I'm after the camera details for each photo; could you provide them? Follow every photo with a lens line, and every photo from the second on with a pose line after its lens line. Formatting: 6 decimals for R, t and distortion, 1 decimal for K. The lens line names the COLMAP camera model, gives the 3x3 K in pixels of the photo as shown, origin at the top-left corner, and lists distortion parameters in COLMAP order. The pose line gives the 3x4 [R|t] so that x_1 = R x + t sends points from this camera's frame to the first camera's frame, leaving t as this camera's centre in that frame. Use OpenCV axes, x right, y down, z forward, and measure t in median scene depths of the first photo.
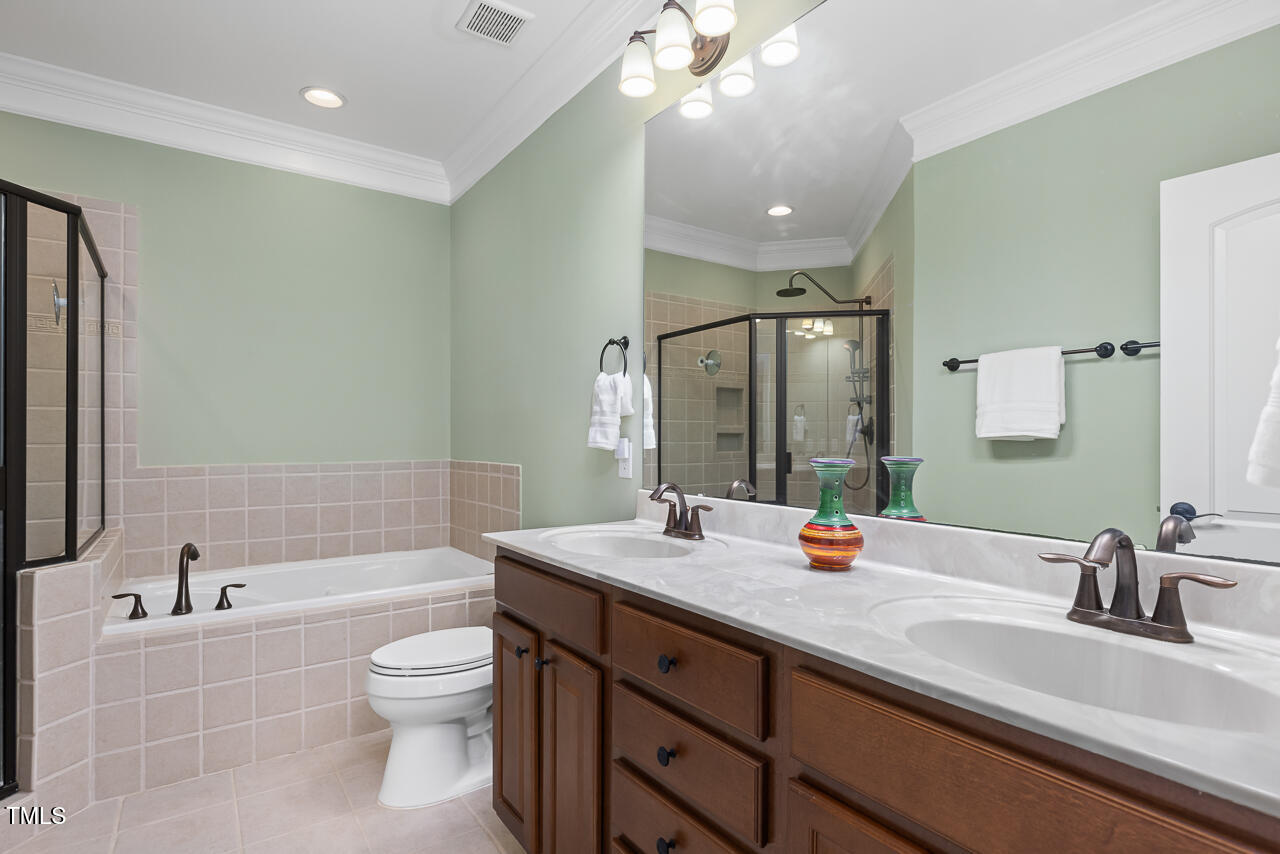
lens RADIAL K [[651.9, 0, 635.2], [0, 651.9, 436.8], [0, 0, 1]] dist [0.002362, 0.000157]
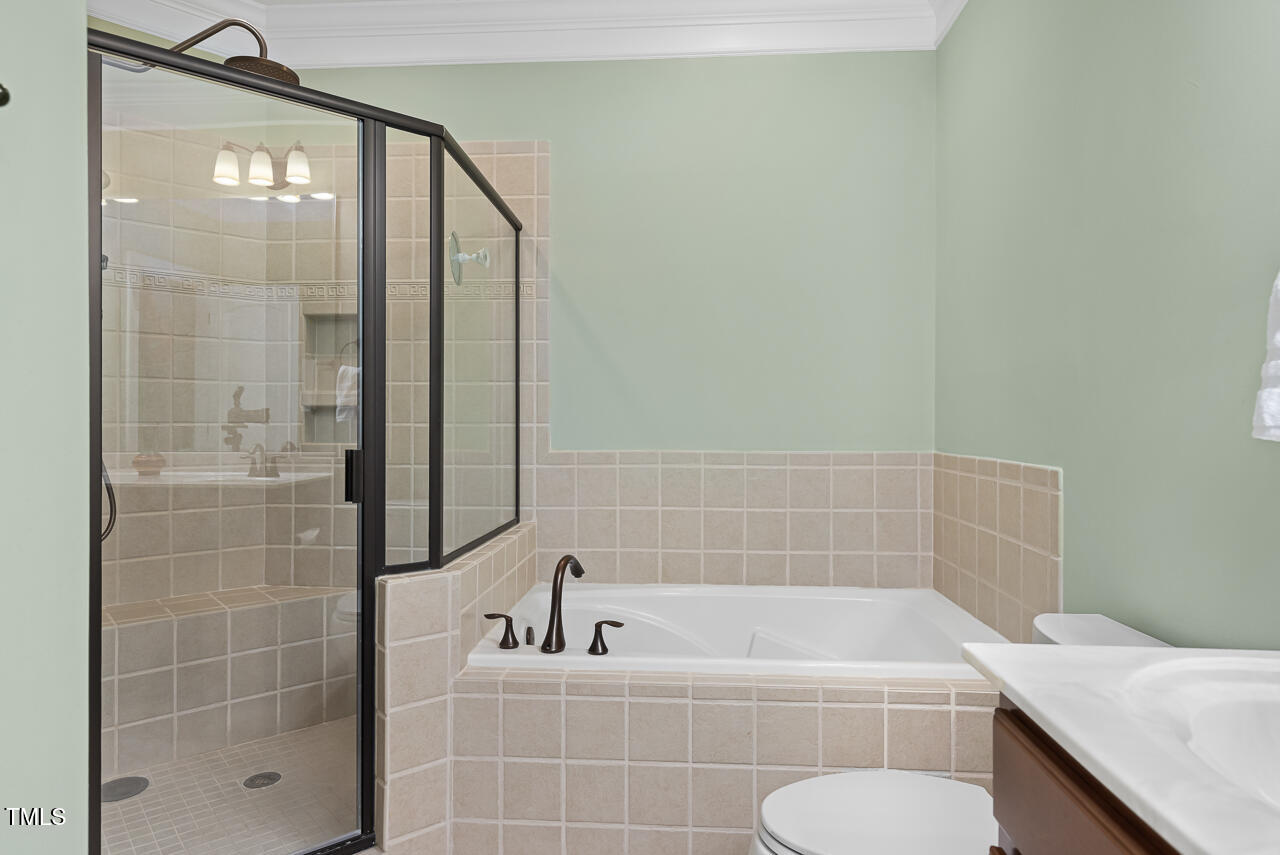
lens RADIAL K [[760.9, 0, 642.8], [0, 760.9, 421.7], [0, 0, 1]] dist [-0.000782, 0.000231]
pose [[0.783350, 0.005091, -0.621560, -0.070669], [-0.001362, 0.999978, 0.006474, 0.002224], [0.621580, -0.004225, 0.783340, 0.371924]]
